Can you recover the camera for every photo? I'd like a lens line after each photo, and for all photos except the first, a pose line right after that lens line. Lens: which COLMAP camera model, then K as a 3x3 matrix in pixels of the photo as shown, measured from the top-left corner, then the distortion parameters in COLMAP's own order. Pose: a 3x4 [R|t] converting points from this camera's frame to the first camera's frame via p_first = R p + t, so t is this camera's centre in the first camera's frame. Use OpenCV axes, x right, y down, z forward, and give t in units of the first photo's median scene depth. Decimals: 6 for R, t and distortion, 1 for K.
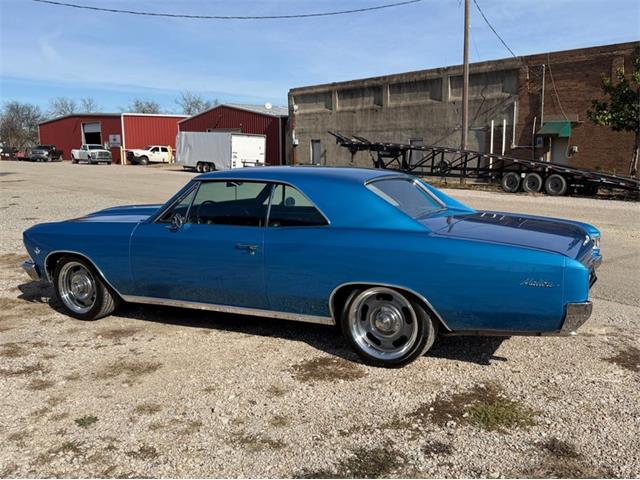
lens RADIAL K [[602.2, 0, 335.0], [0, 602.2, 233.4], [0, 0, 1]] dist [0.043755, 0.000000]
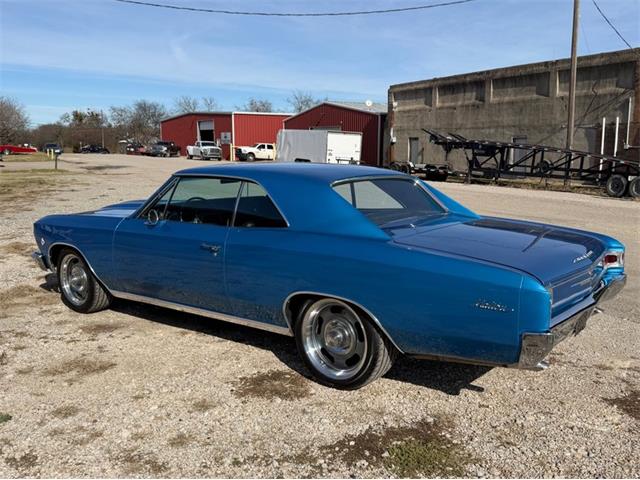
lens RADIAL K [[602.2, 0, 329.0], [0, 602.2, 245.3], [0, 0, 1]] dist [0.043755, 0.000000]
pose [[0.980743, 0.041147, -0.190921, 0.028259], [-0.036948, 0.998992, 0.025501, -0.001556], [0.191778, -0.017956, 0.981274, 0.014314]]
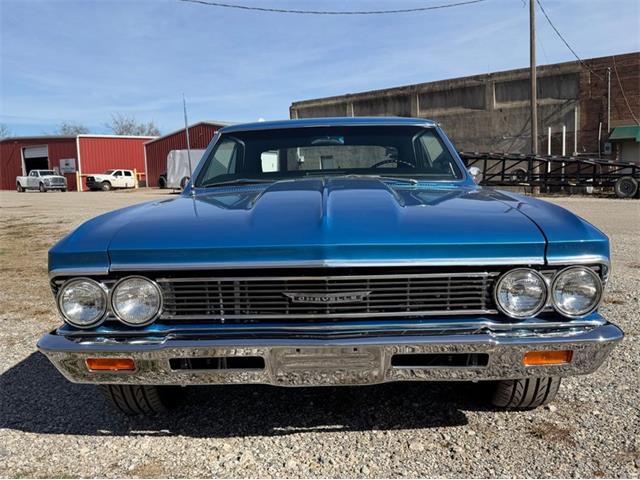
lens RADIAL K [[606.1, 0, 313.4], [0, 606.1, 240.1], [0, 0, 1]] dist [0.033076, 0.000000]
pose [[0.990733, -0.037423, 0.130564, -0.191016], [0.041810, 0.998644, -0.031027, 0.003481], [-0.129226, 0.036198, 0.990954, 0.084125]]
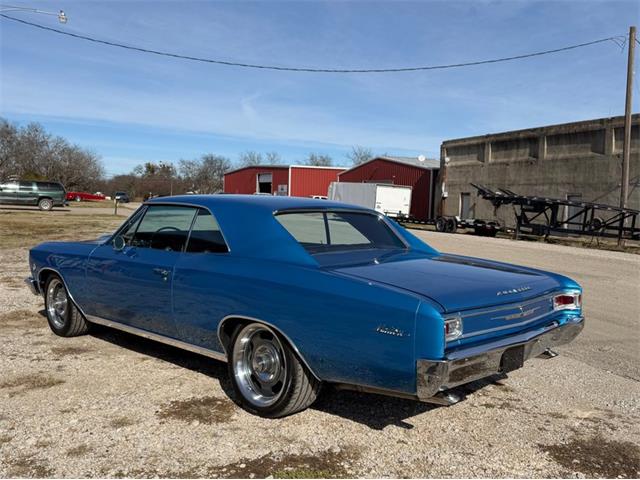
lens RADIAL K [[606.1, 0, 324.3], [0, 606.1, 247.5], [0, 0, 1]] dist [0.033076, 0.000000]
pose [[0.952471, 0.056707, -0.299305, 0.051023], [-0.076765, 0.995493, -0.055678, 0.002294], [0.294799, 0.076008, 0.952532, 0.019184]]
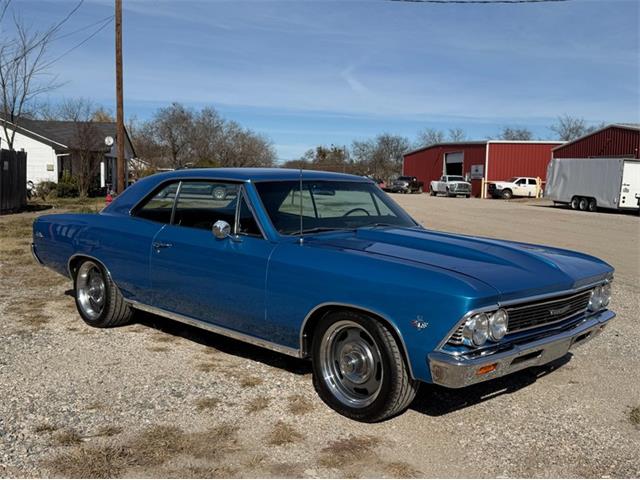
lens RADIAL K [[654.9, 0, 314.2], [0, 654.9, 237.7], [0, 0, 1]] dist [0.054175, 0.000000]
pose [[0.828892, 0.063609, -0.555780, -0.027933], [-0.095383, 0.995036, -0.028373, -0.009035], [0.551216, 0.076530, 0.830845, 0.113650]]
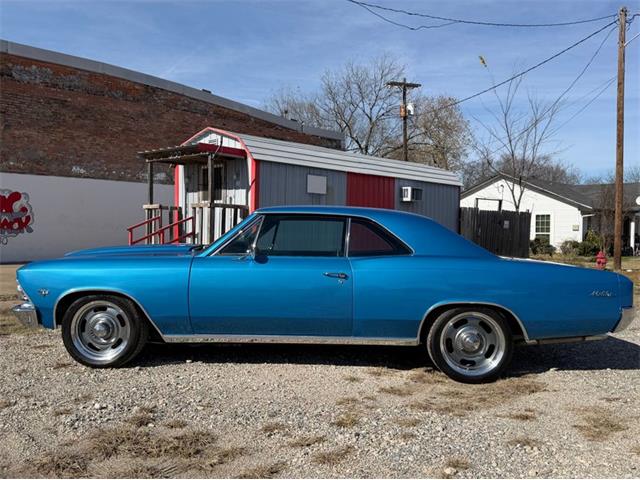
lens RADIAL K [[606.1, 0, 318.8], [0, 606.1, 238.1], [0, 0, 1]] dist [0.033076, 0.000000]
pose [[0.117269, 0.009517, -0.993055, 0.002746], [-0.154189, 0.988003, -0.008740, -0.015389], [0.981057, 0.154143, 0.117329, 0.190915]]
